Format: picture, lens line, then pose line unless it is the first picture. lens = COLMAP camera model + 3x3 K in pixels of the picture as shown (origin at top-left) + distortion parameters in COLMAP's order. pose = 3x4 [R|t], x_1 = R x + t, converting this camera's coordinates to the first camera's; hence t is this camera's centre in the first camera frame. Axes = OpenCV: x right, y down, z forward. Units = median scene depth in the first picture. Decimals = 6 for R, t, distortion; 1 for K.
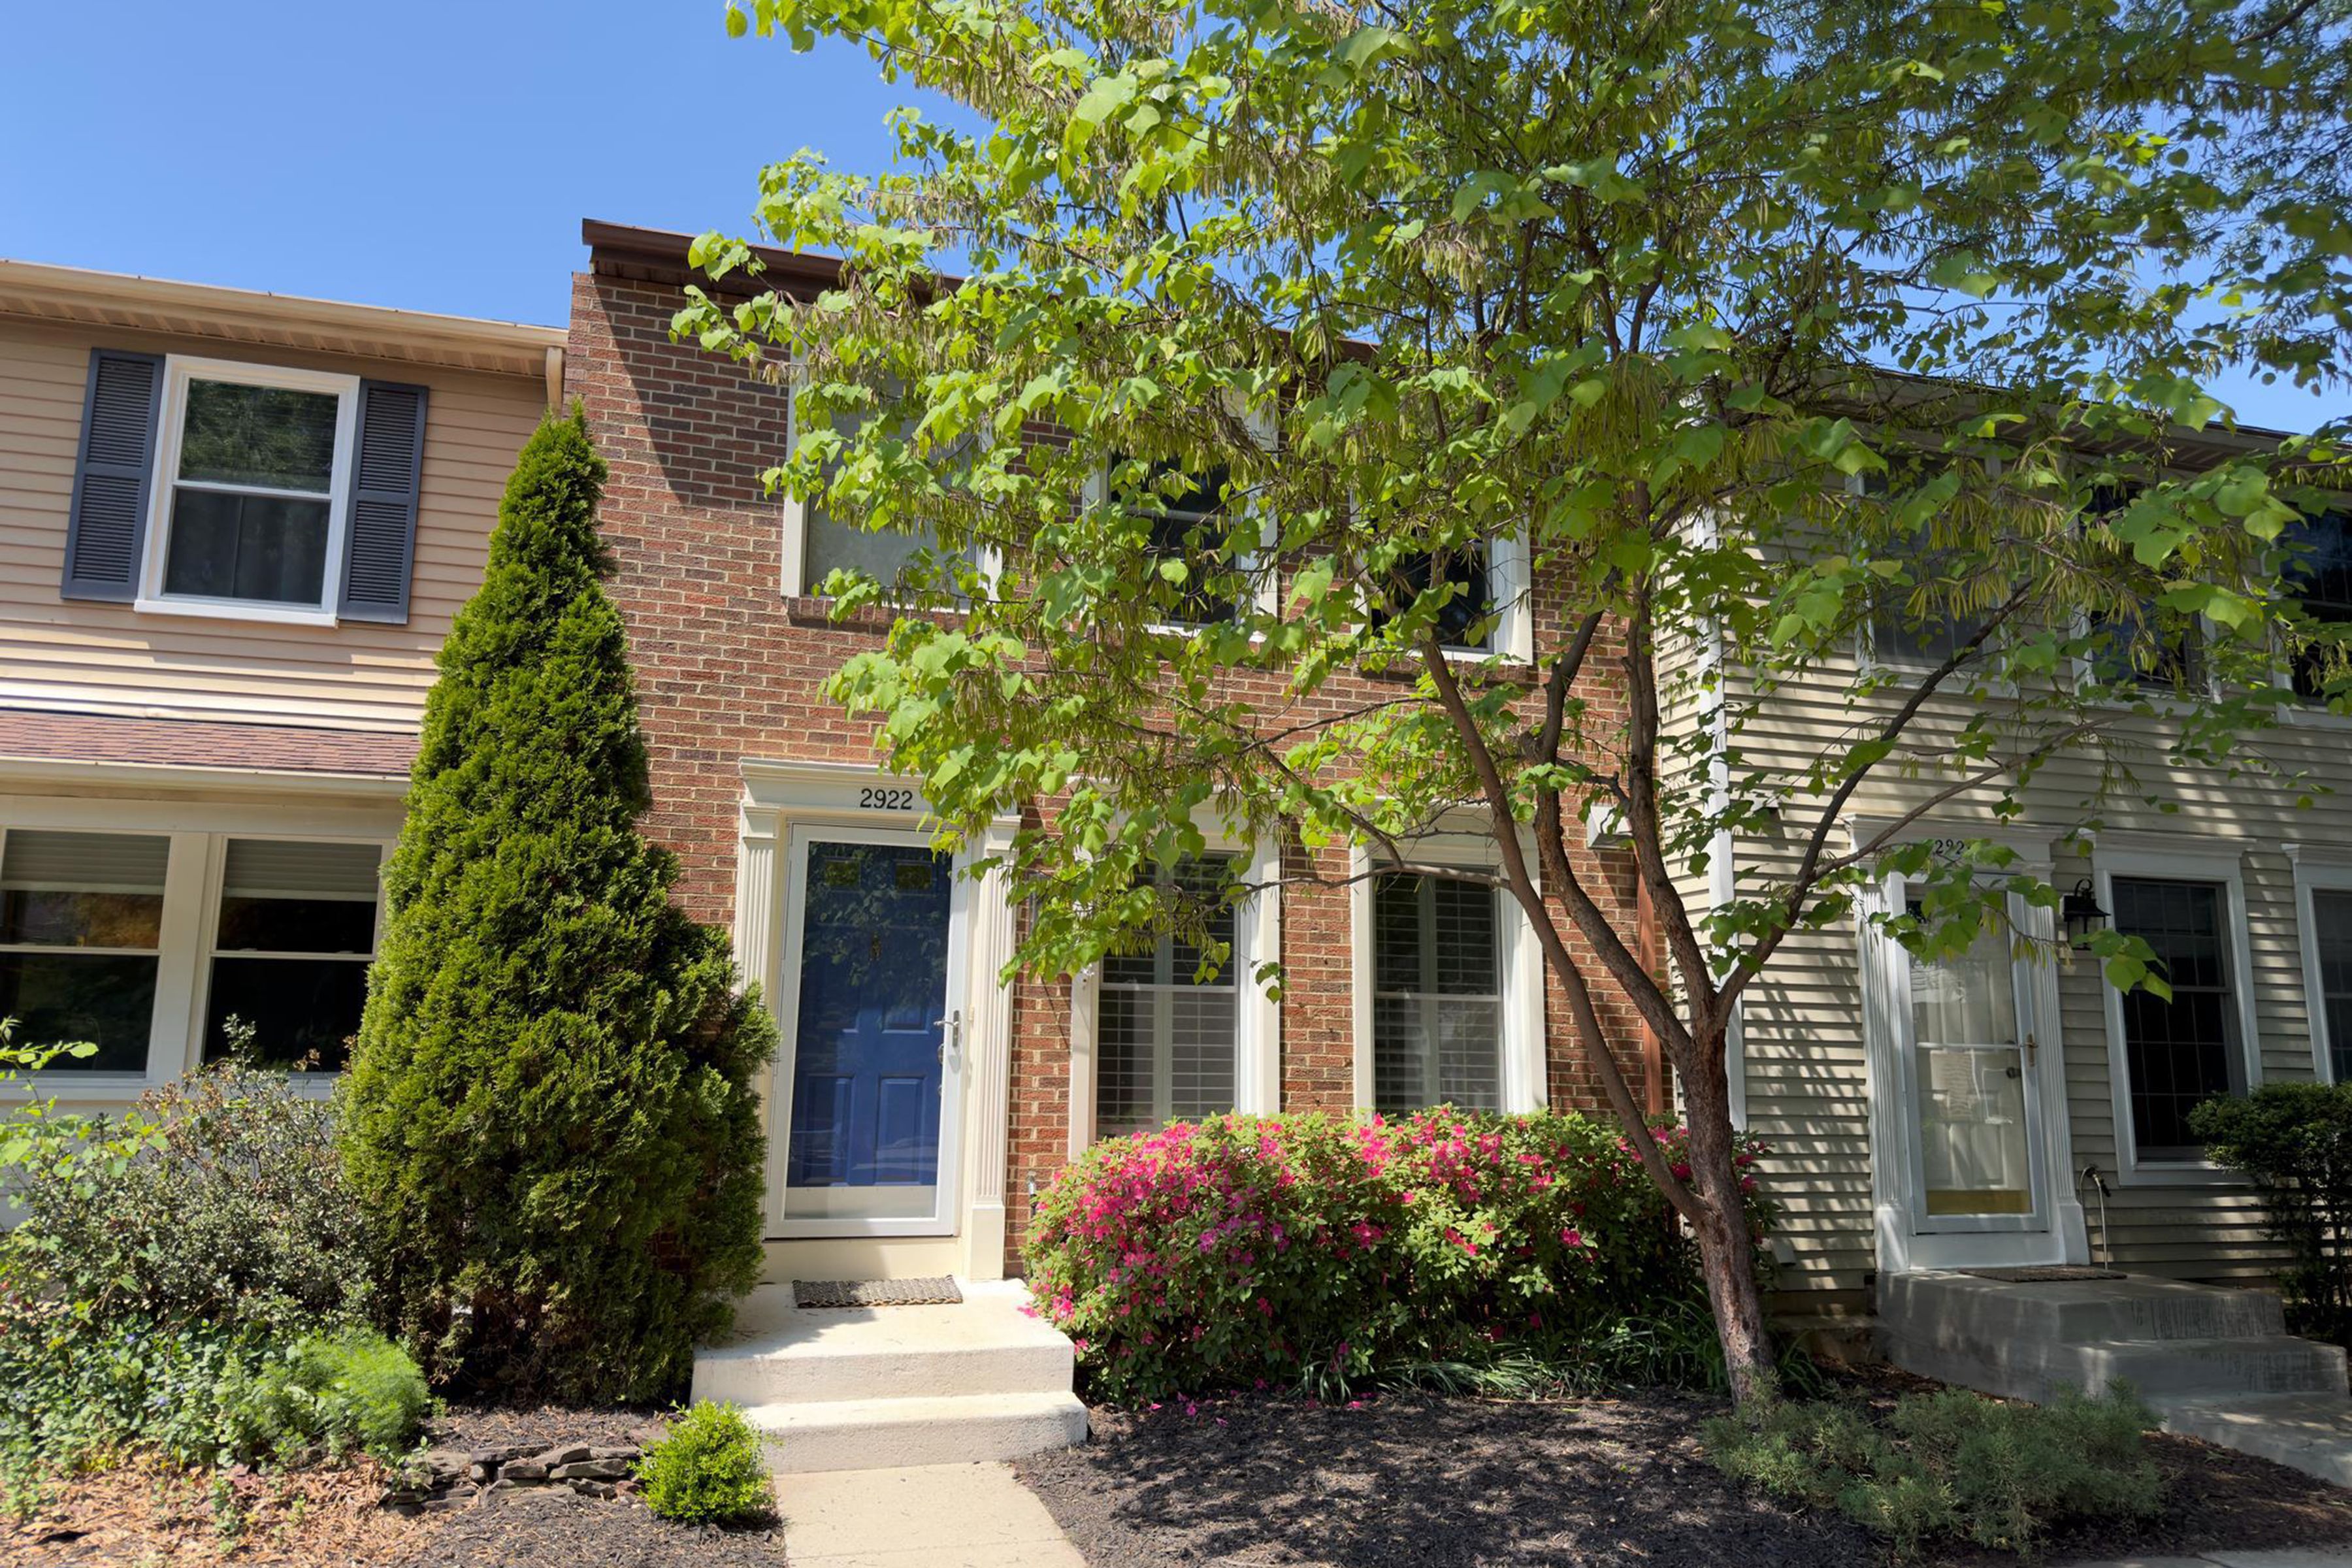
lens RADIAL K [[1621.7, 0, 1176.0], [0, 1621.7, 784.0], [0, 0, 1]] dist [0.093974, -0.143281]
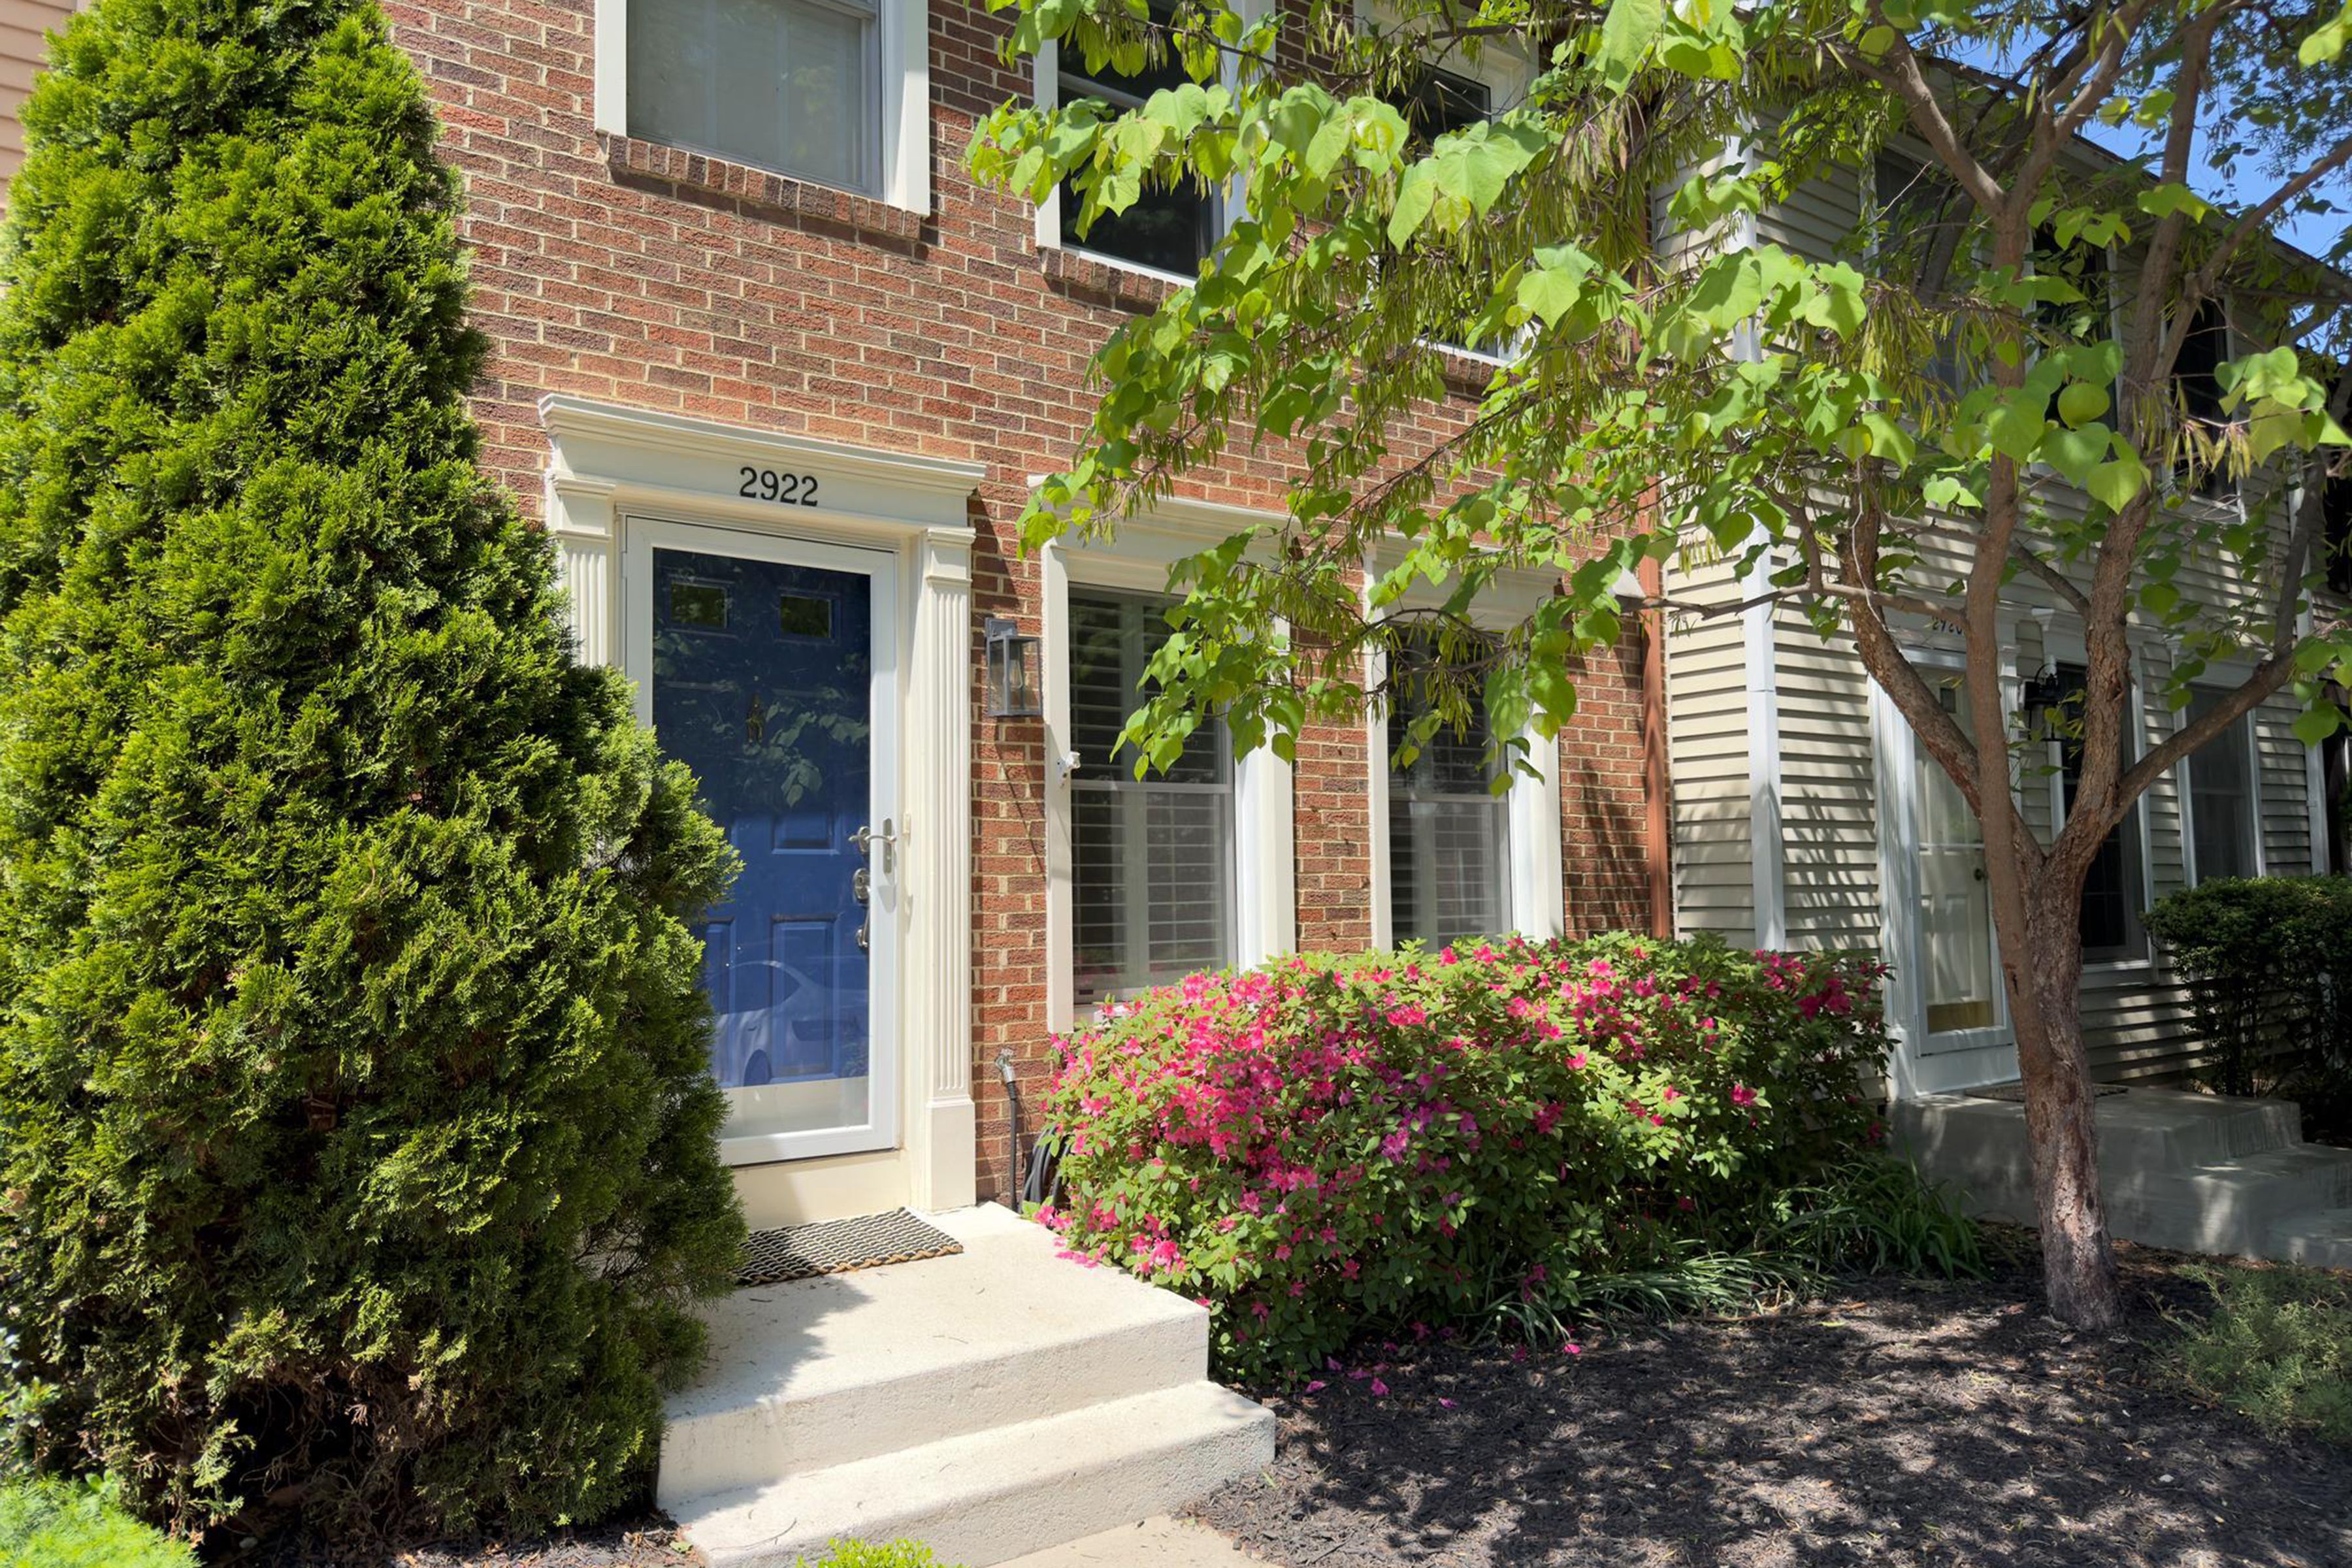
lens RADIAL K [[1627.9, 0, 1176.0], [0, 1627.9, 784.0], [0, 0, 1]] dist [0.039930, -0.040098]
pose [[0.948586, -0.004867, 0.316481, -0.297791], [-0.029178, 0.994280, 0.102746, 0.067541], [-0.315171, -0.106698, 0.943018, 0.428246]]
